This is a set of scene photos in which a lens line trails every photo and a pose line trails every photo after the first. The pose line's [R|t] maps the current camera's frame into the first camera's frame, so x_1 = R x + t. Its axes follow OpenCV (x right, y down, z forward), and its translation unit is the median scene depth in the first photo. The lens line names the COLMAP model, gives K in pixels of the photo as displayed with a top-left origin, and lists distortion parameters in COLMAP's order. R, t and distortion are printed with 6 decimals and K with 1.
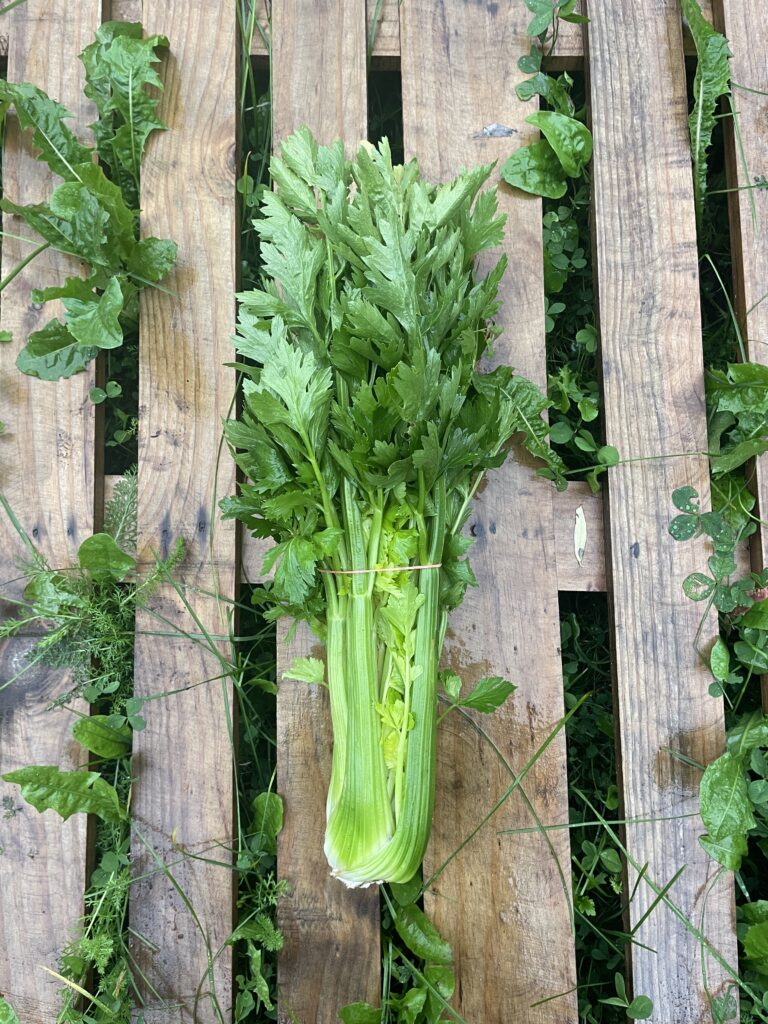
lens RADIAL K [[773.4, 0, 374.3], [0, 773.4, 510.5], [0, 0, 1]] dist [0.050079, -0.093116]
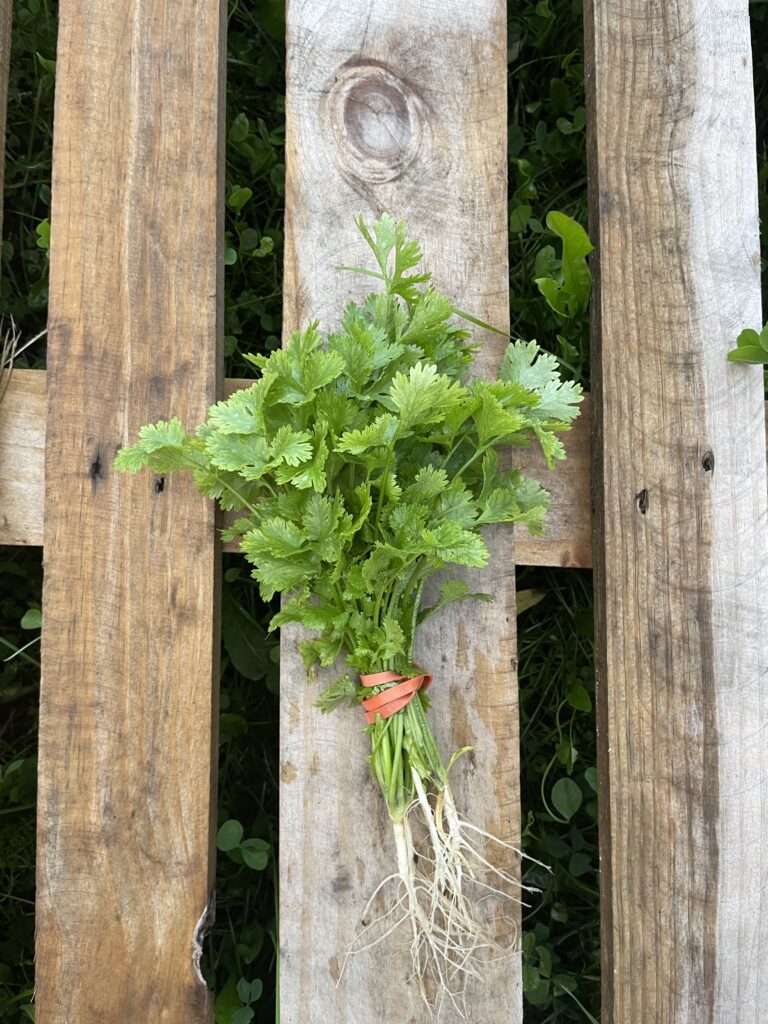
lens RADIAL K [[773.4, 0, 376.0], [0, 773.4, 508.2], [0, 0, 1]] dist [0.050079, -0.093116]
pose [[0.997533, 0.020727, 0.067066, 0.084359], [-0.023117, 0.999118, 0.035053, 0.039401], [-0.066280, -0.036516, 0.997133, 0.398063]]
